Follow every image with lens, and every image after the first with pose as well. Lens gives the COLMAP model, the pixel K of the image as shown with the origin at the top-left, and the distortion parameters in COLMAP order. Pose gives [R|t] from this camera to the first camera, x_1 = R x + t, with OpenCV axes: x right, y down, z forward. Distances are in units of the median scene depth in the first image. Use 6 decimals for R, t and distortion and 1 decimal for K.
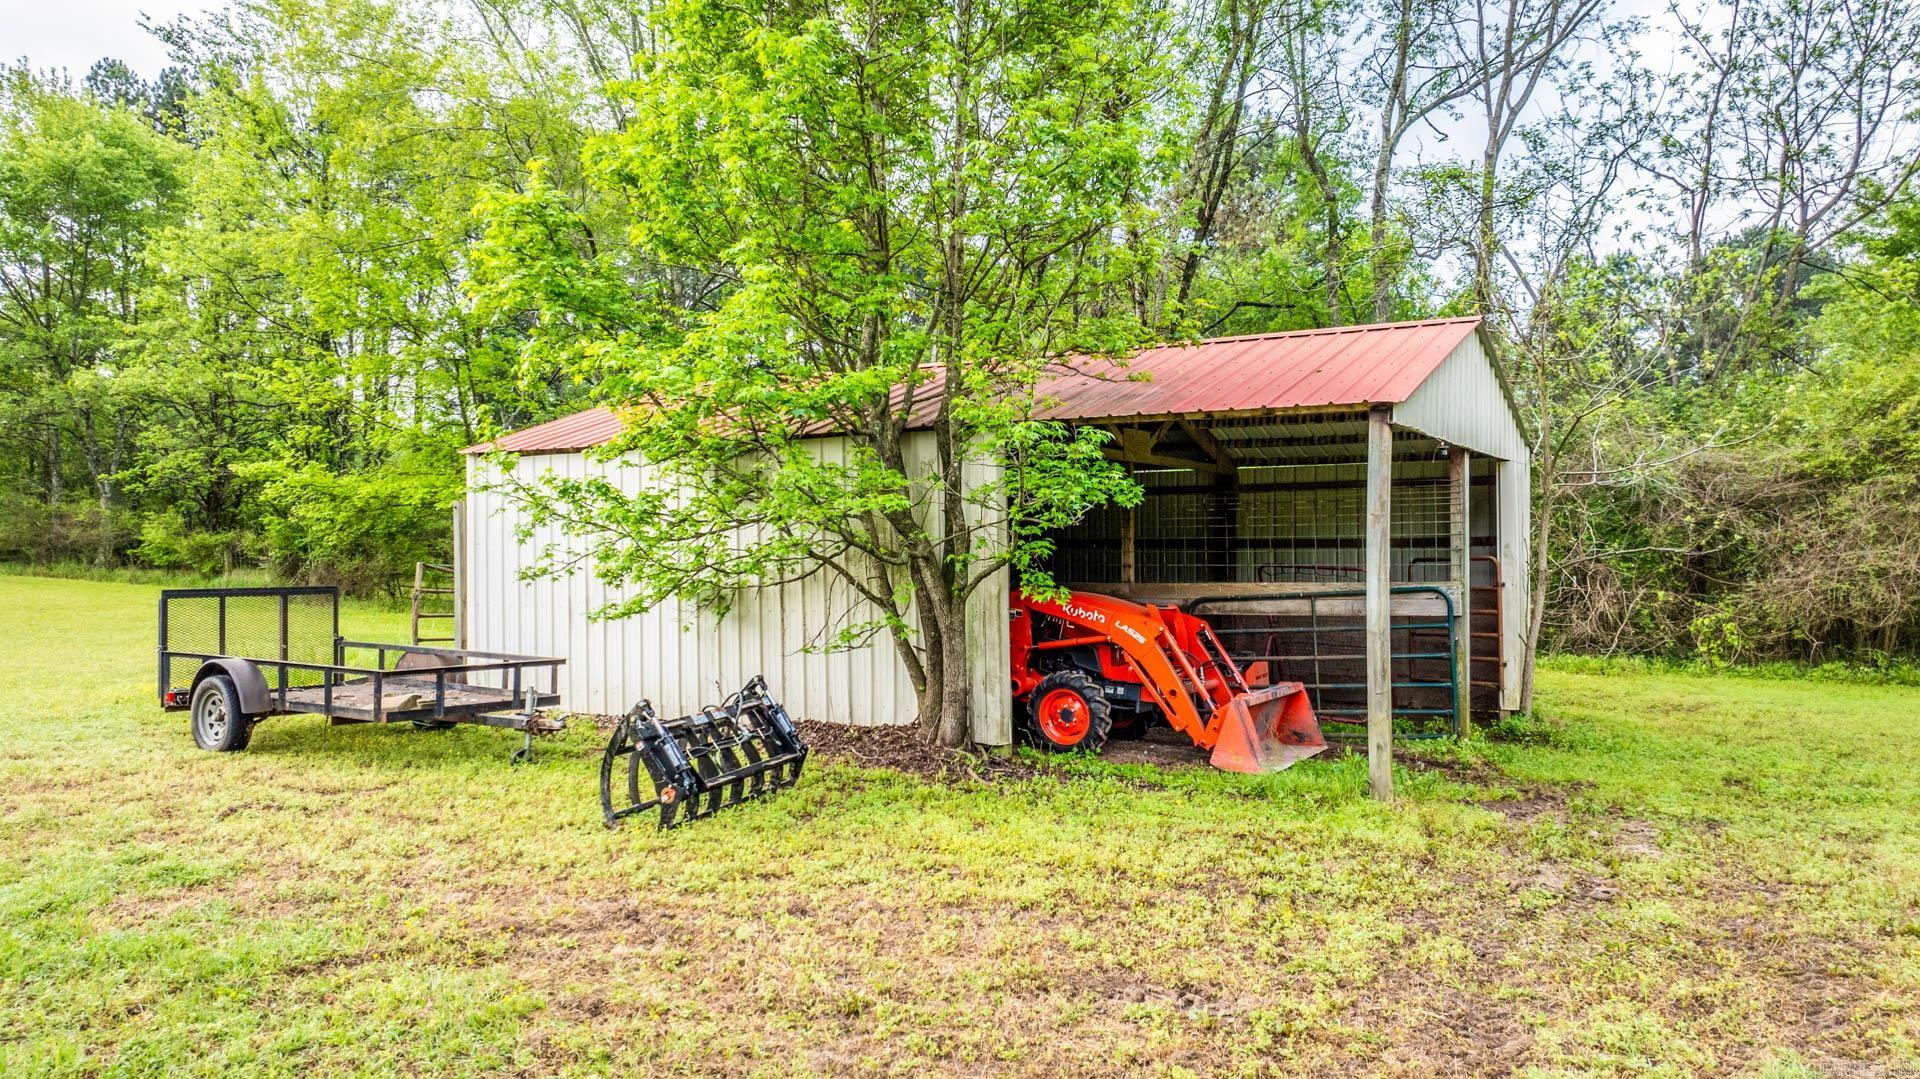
lens RADIAL K [[1344.7, 0, 960.0], [0, 1344.7, 539.5], [0, 0, 1]] dist [-0.013758, 0.007484]
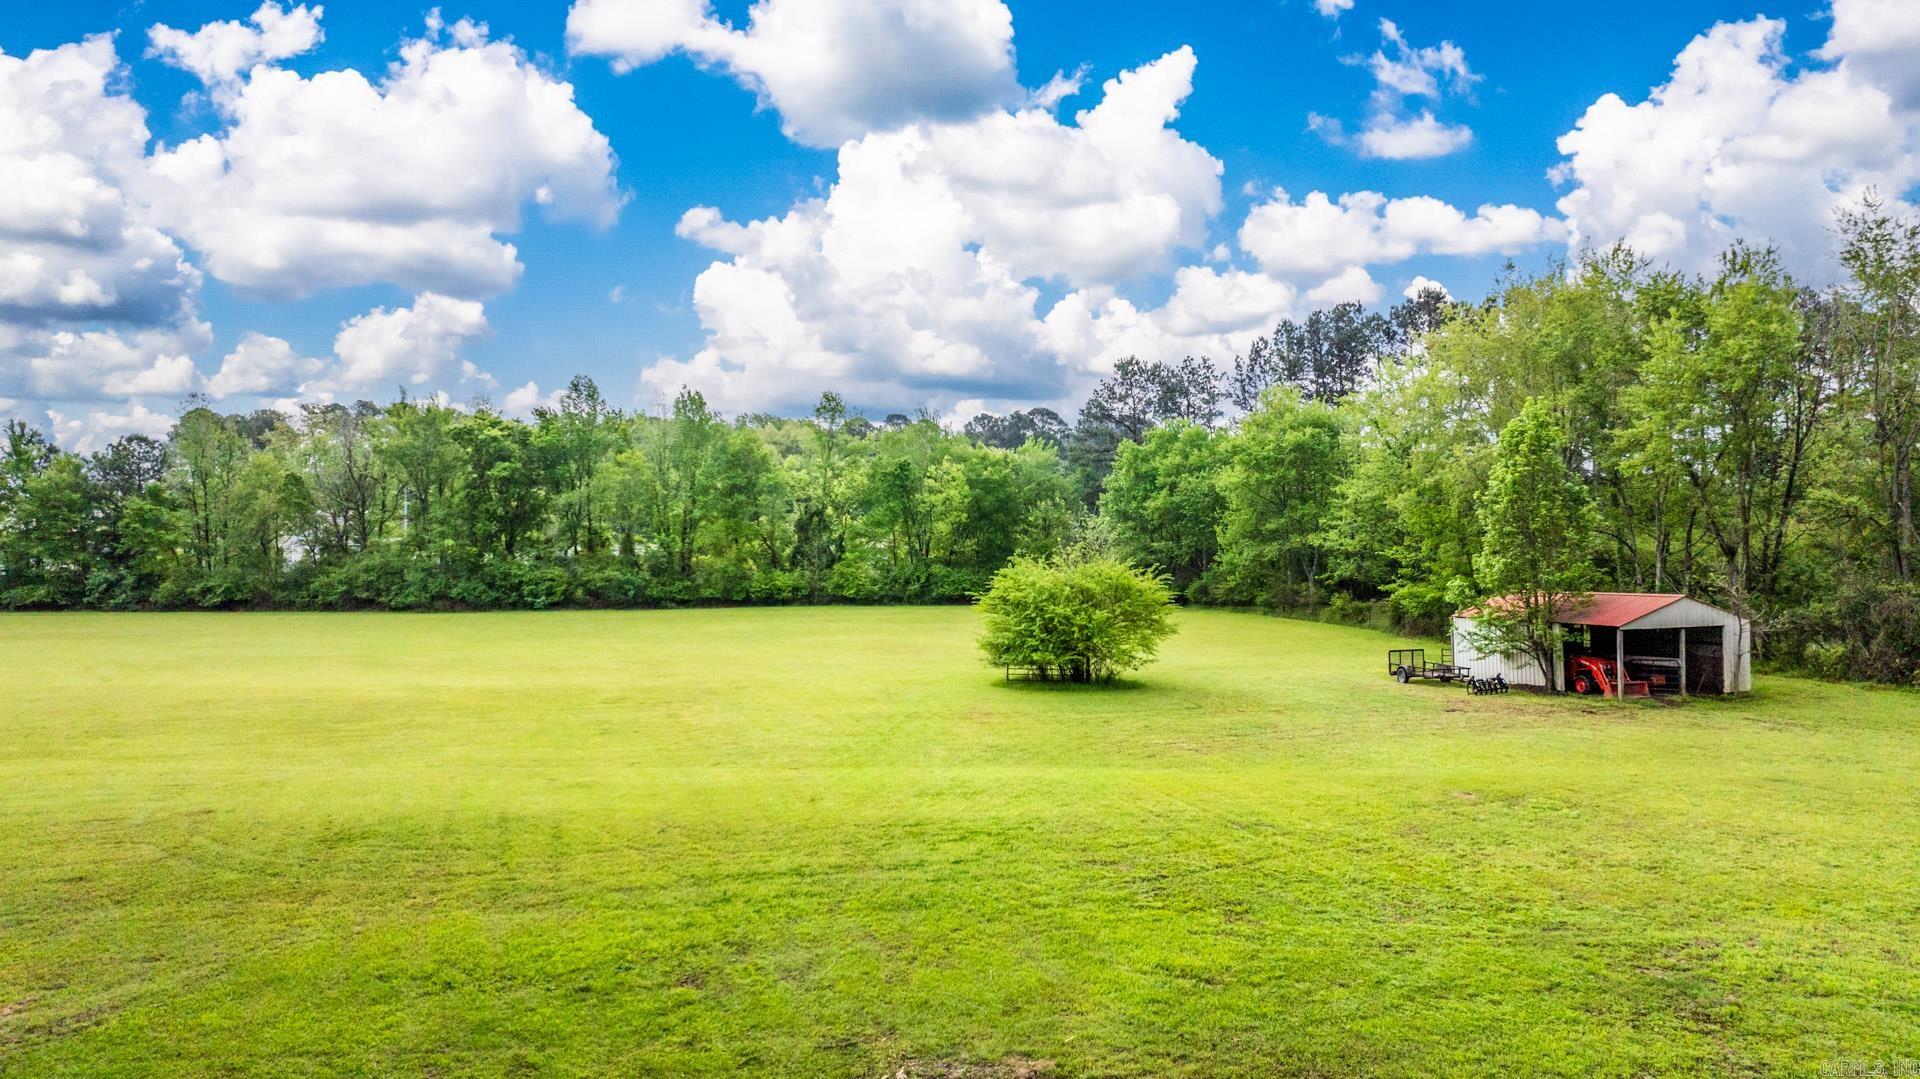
lens RADIAL K [[1344.7, 0, 960.0], [0, 1344.7, 539.5], [0, 0, 1]] dist [-0.013758, 0.007484]
pose [[0.729396, -0.020549, -0.683783, 1.676262], [0.021799, 0.999739, -0.006790, -0.380950], [0.683744, -0.009953, 0.729654, -3.769175]]
